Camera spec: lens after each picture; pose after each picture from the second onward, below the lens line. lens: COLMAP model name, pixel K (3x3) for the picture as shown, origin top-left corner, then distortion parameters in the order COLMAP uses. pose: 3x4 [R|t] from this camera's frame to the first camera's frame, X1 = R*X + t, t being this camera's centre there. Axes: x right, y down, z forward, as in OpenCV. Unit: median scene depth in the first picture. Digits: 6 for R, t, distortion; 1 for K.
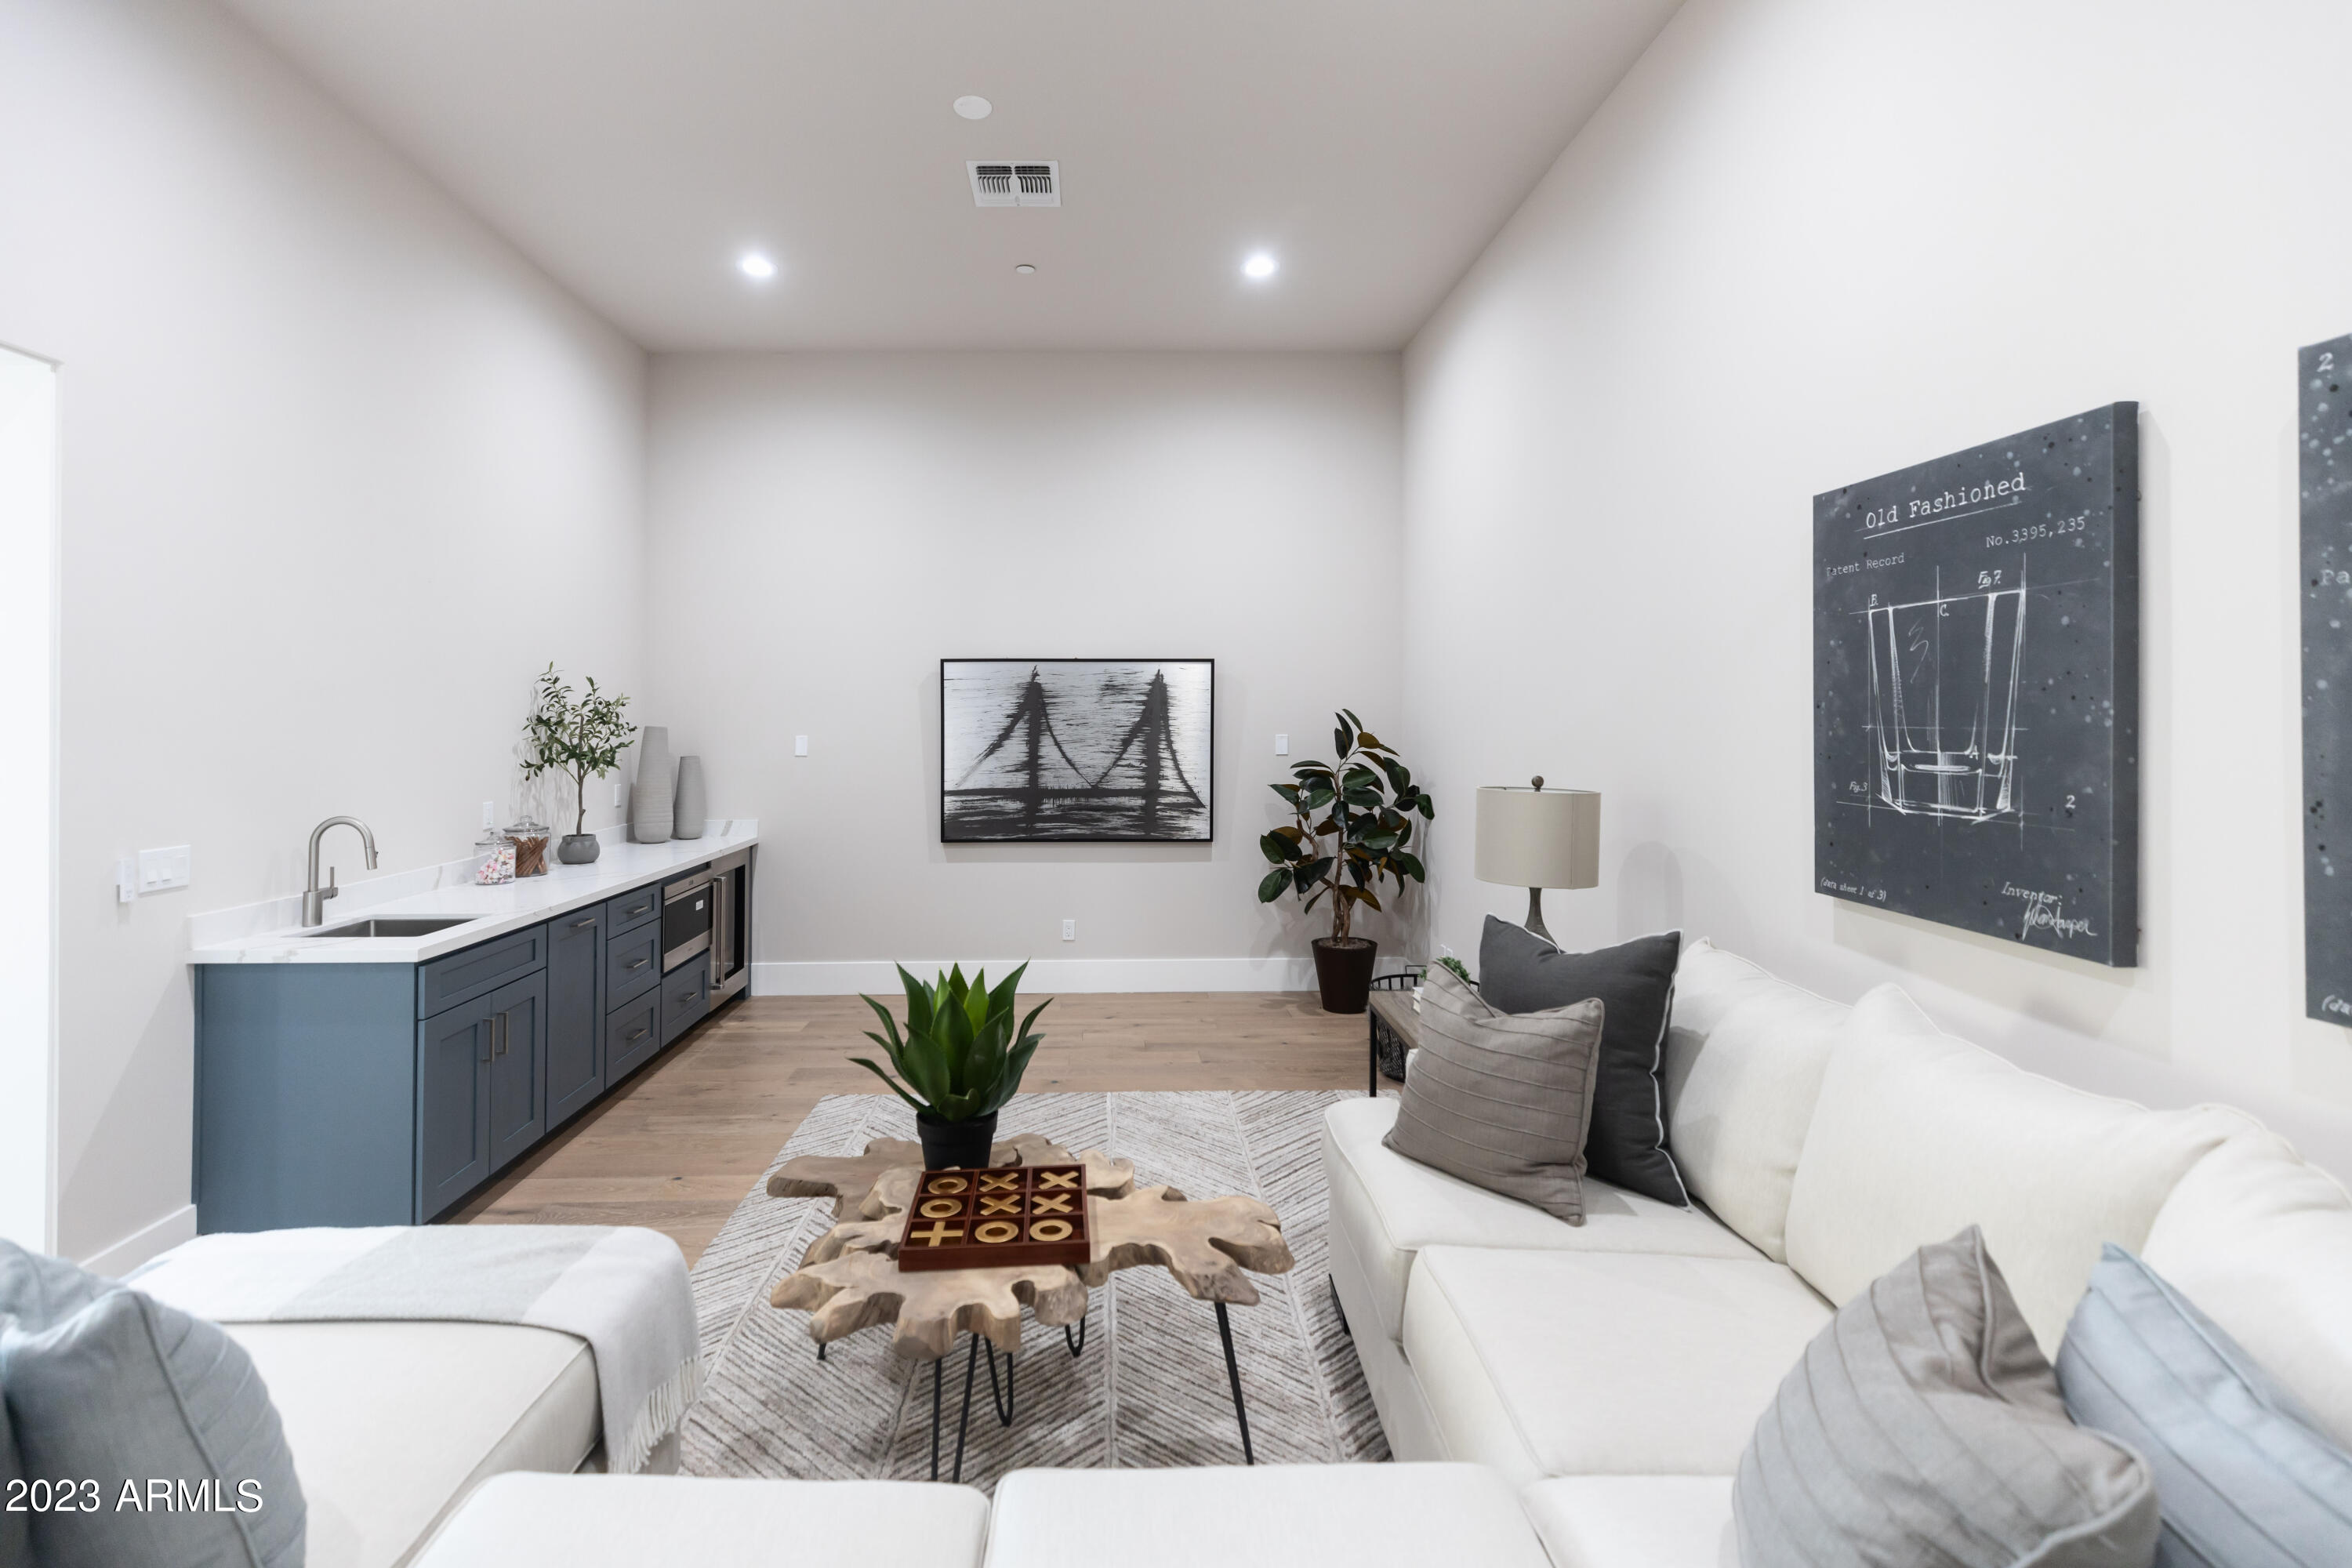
lens RADIAL K [[1101.2, 0, 1169.6], [0, 1101.2, 707.4], [0, 0, 1]] dist [0.001219, 0.000299]
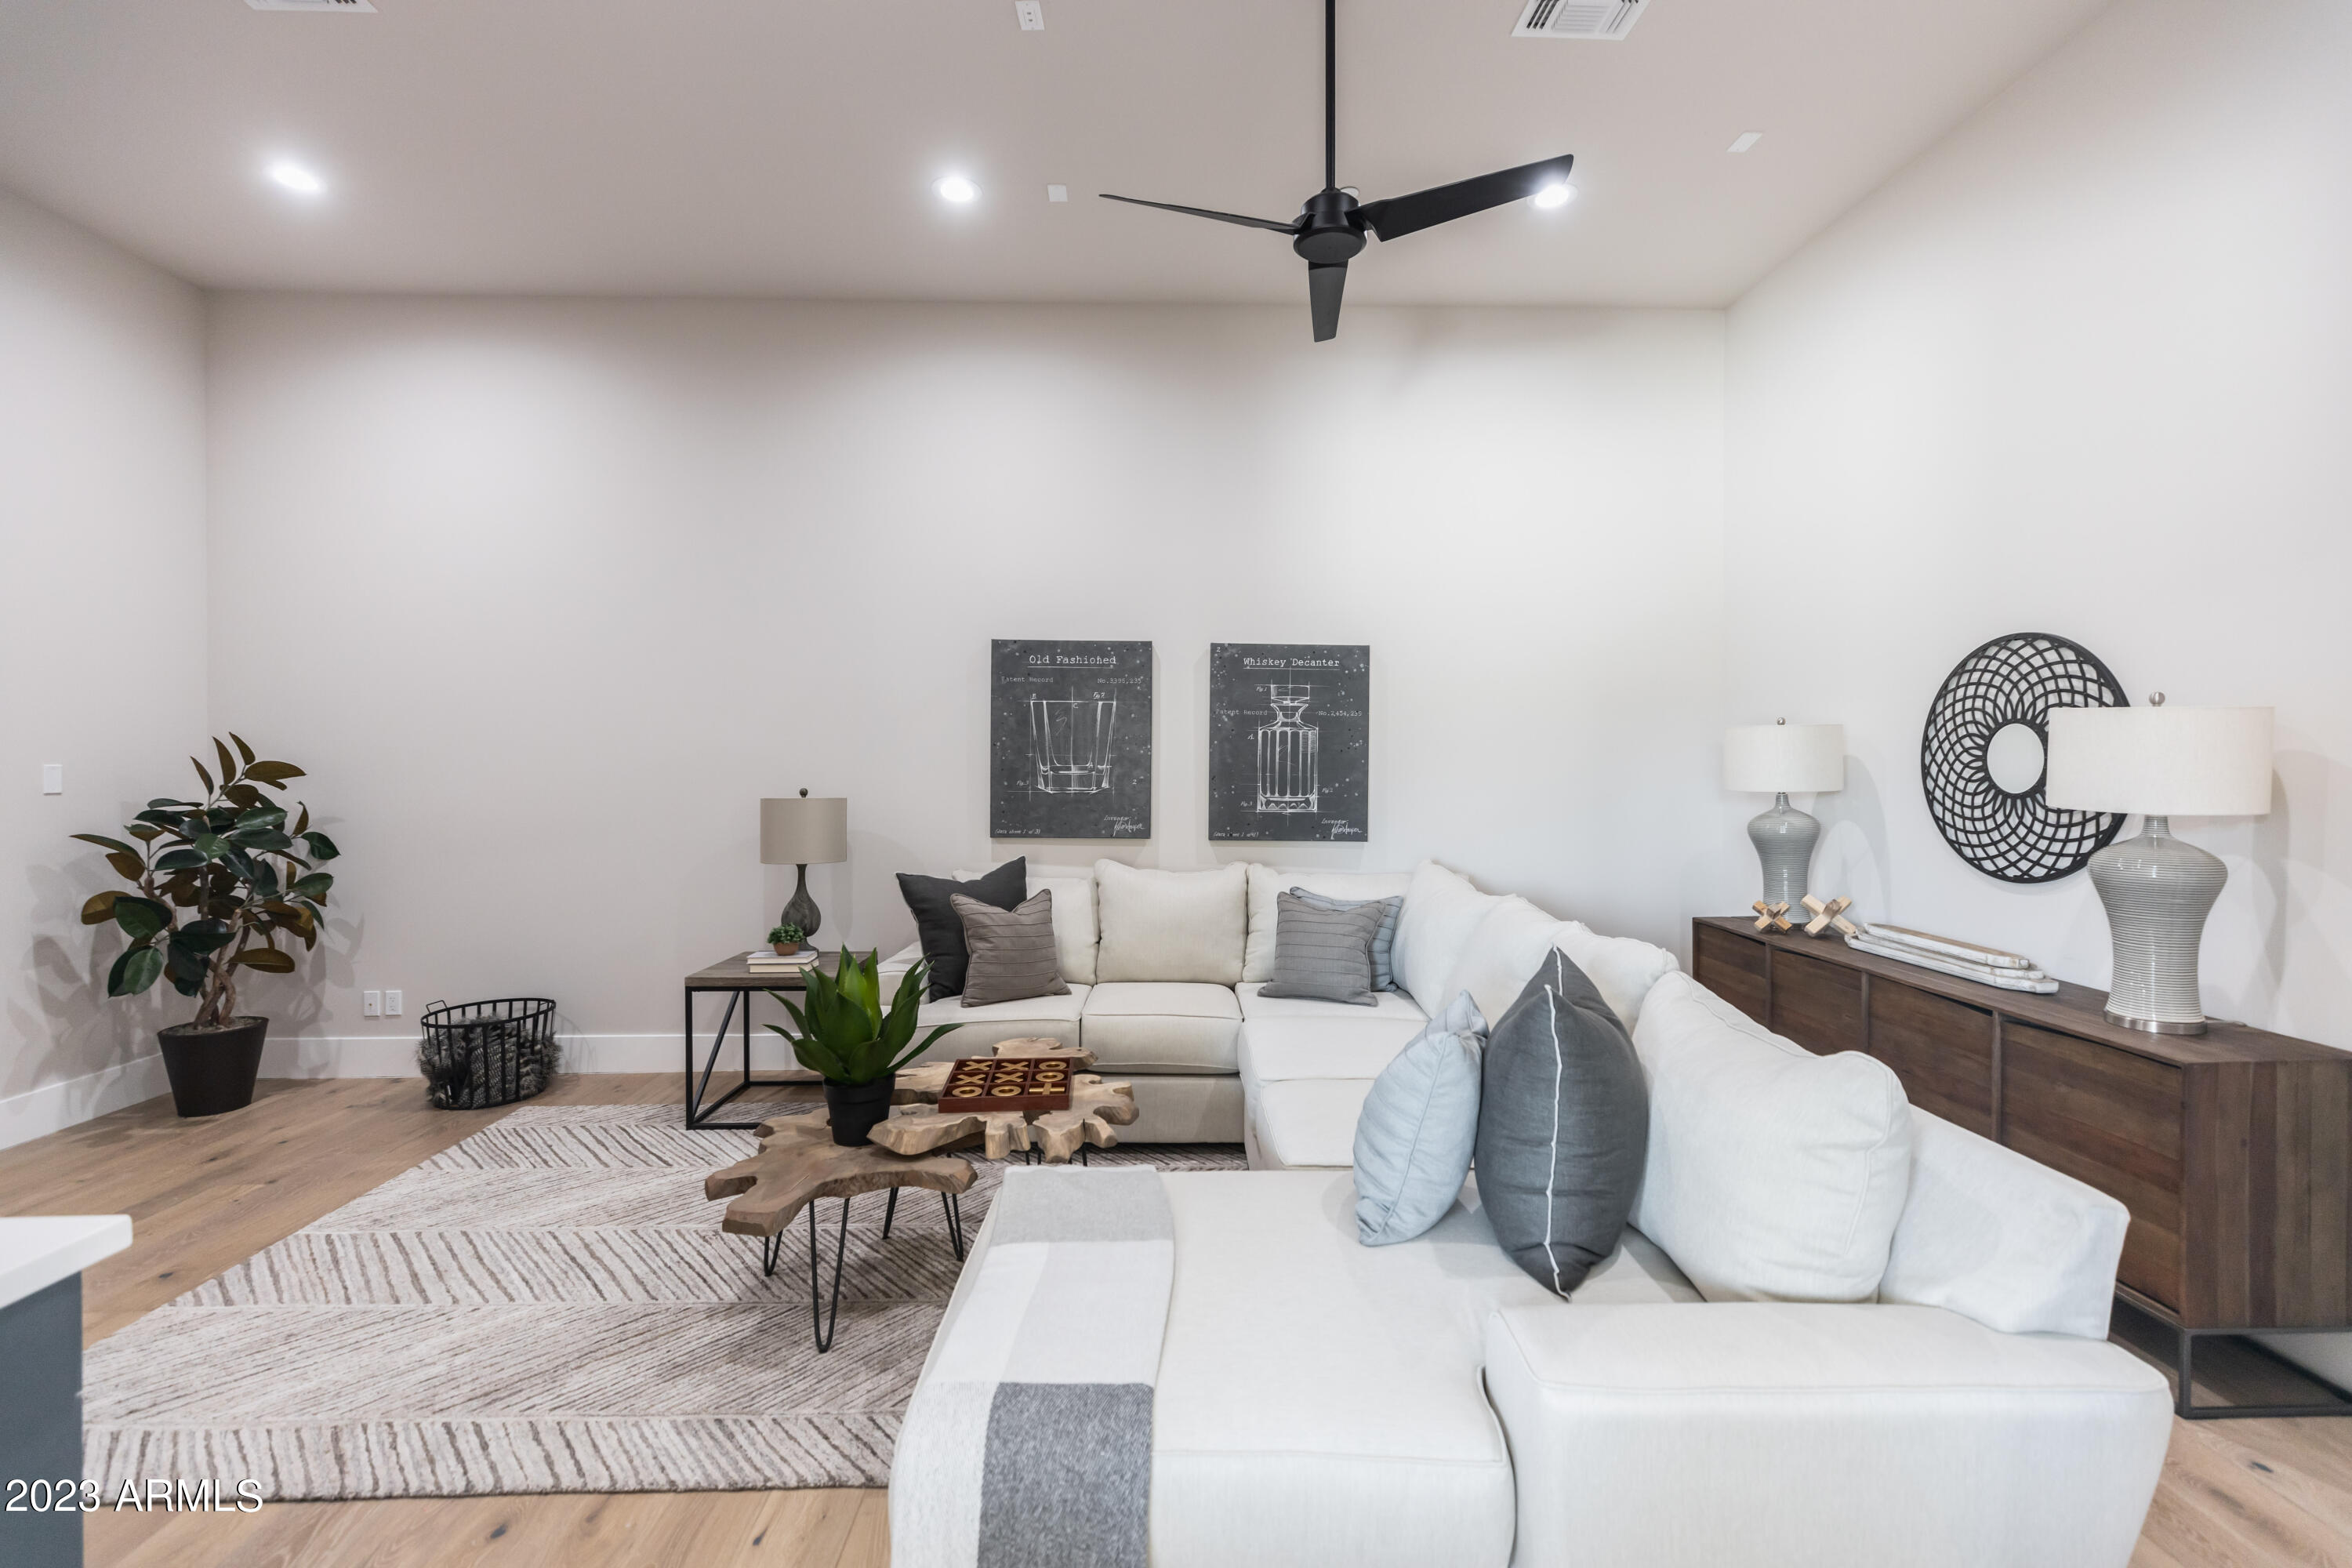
lens RADIAL K [[1045.6, 0, 1168.8], [0, 1045.6, 759.4], [0, 0, 1]] dist [-0.001780, 0.000004]
pose [[-0.007270, 0.004574, 0.999963, -1.510366], [-0.015180, 0.999874, -0.004684, 0.034332], [-0.999858, -0.015214, -0.007200, 0.791120]]
